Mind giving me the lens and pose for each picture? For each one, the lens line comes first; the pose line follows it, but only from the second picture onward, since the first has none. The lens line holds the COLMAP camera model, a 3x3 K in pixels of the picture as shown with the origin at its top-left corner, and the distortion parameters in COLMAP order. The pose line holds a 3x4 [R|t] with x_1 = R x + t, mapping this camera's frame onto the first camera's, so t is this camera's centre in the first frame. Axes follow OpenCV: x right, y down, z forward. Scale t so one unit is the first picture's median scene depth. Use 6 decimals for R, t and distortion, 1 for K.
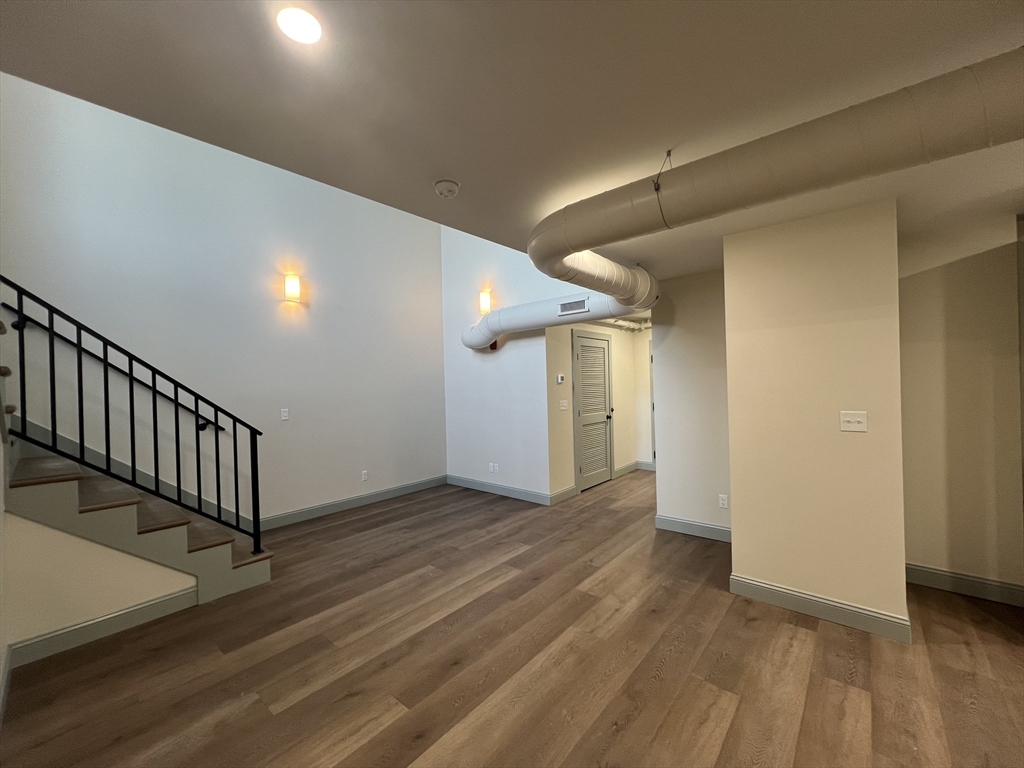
lens RADIAL K [[410.7, 0, 512.0], [0, 410.7, 384.0], [0, 0, 1]] dist [-0.000407, -0.000032]
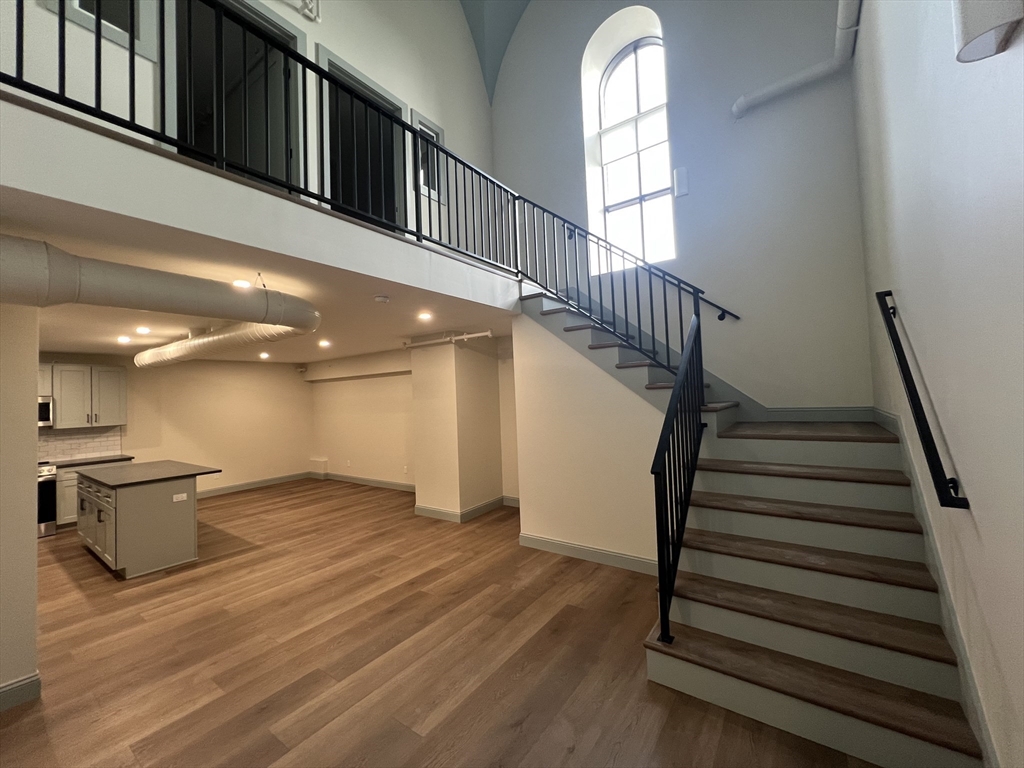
lens RADIAL K [[410.7, 0, 512.0], [0, 410.7, 384.0], [0, 0, 1]] dist [-0.000407, -0.000032]
pose [[-0.993701, 0.063227, -0.092520, -0.412331], [0.065359, 0.997657, -0.020196, -0.036421], [0.091026, -0.026116, -0.995506, 2.170696]]
